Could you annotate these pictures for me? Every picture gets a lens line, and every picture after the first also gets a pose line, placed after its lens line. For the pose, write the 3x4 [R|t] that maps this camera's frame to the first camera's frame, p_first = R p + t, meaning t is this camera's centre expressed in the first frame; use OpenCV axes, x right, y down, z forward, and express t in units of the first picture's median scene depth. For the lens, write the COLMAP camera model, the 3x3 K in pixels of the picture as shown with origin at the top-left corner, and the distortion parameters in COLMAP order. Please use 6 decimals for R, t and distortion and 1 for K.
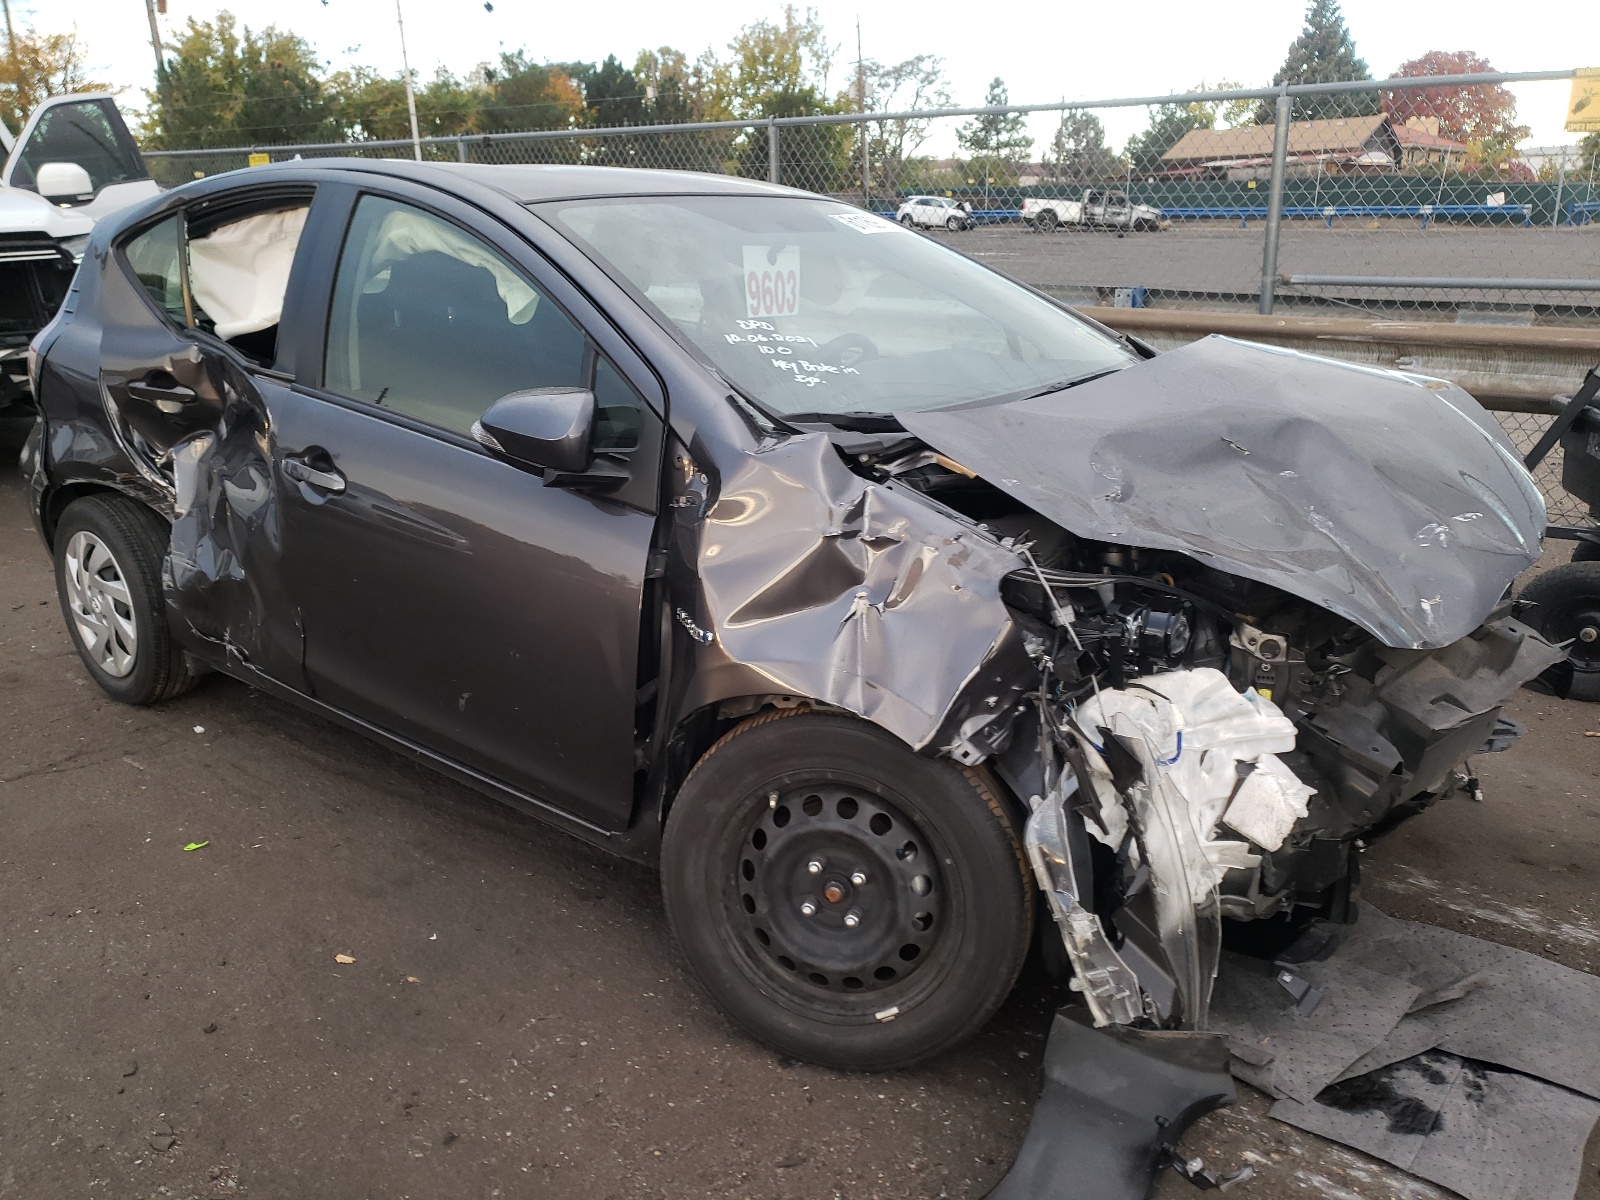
lens RADIAL K [[1221.0, 0, 800.0], [0, 1221.0, 600.0], [0, 0, 1]] dist [0.010701, 0.016329]
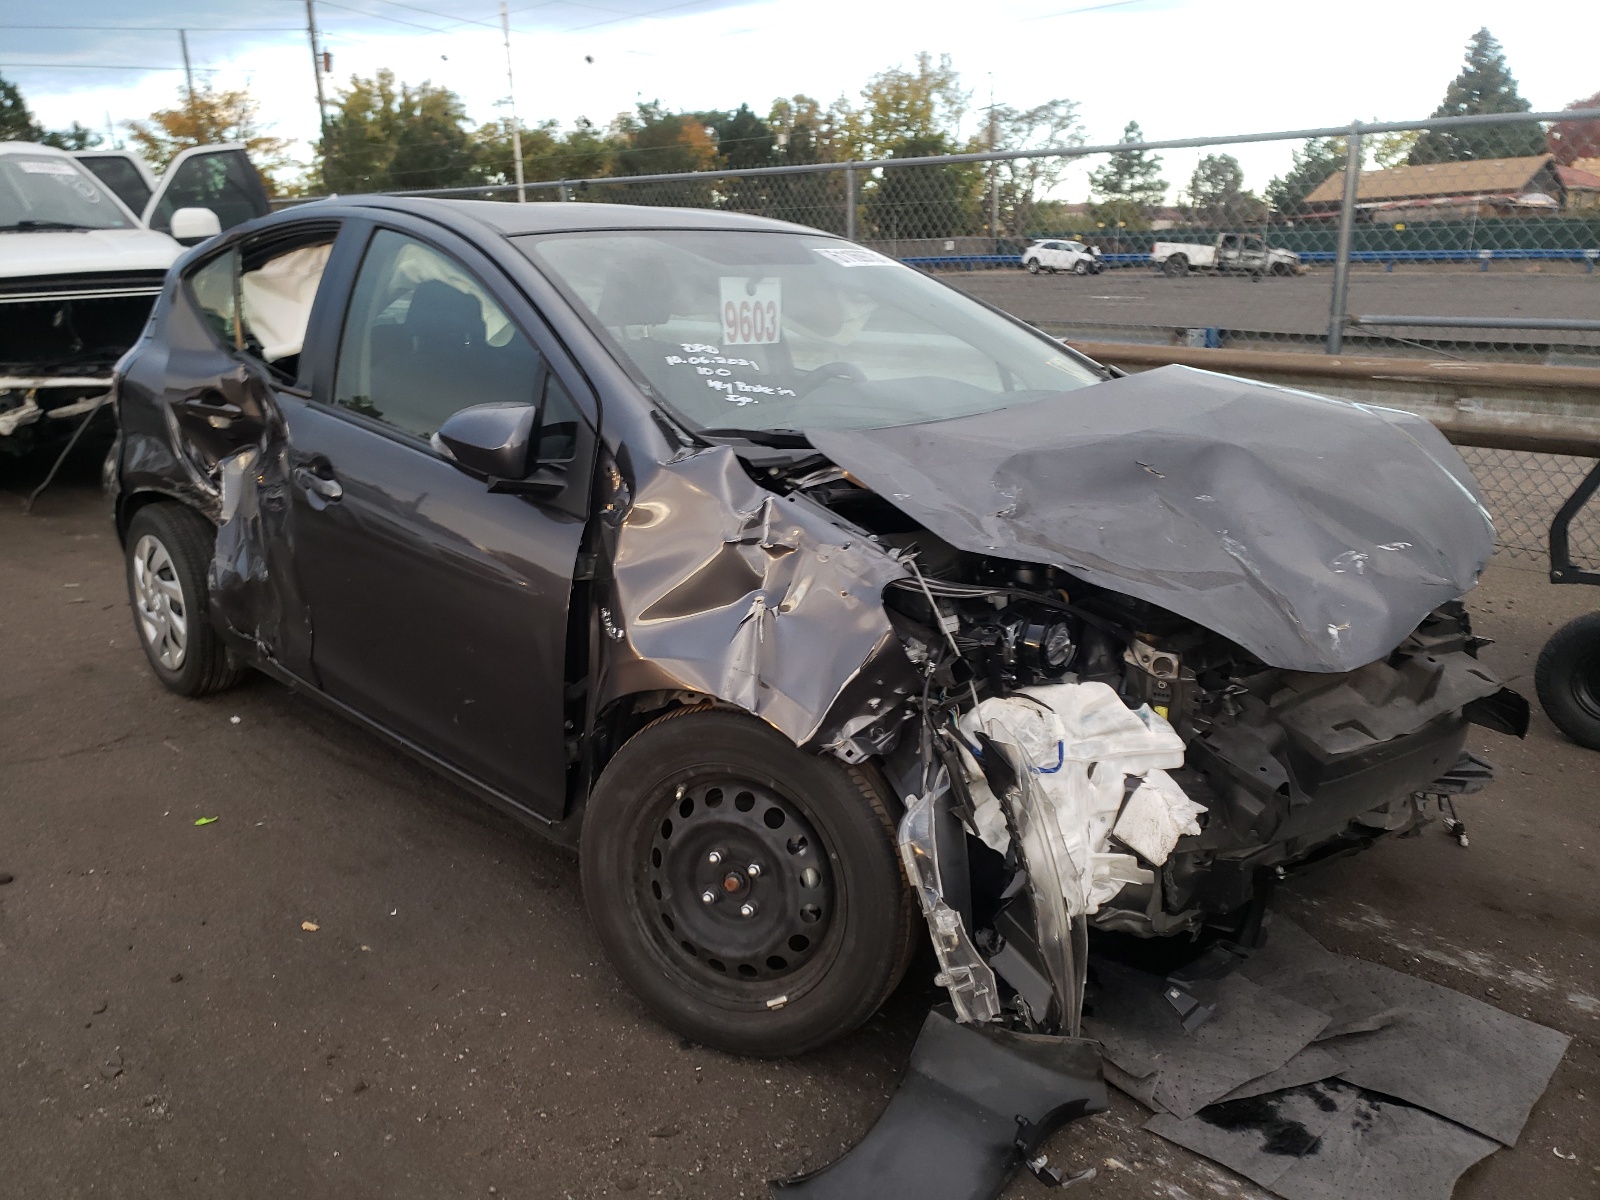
lens RADIAL K [[1231.0, 0, 800.0], [0, 1231.0, 600.0], [0, 0, 1]] dist [0.012753, 0.013980]
pose [[0.993567, 0.031833, -0.108682, 0.175236], [-0.035690, 0.998793, -0.033731, 0.027465], [0.107477, 0.037393, 0.993504, -0.050704]]
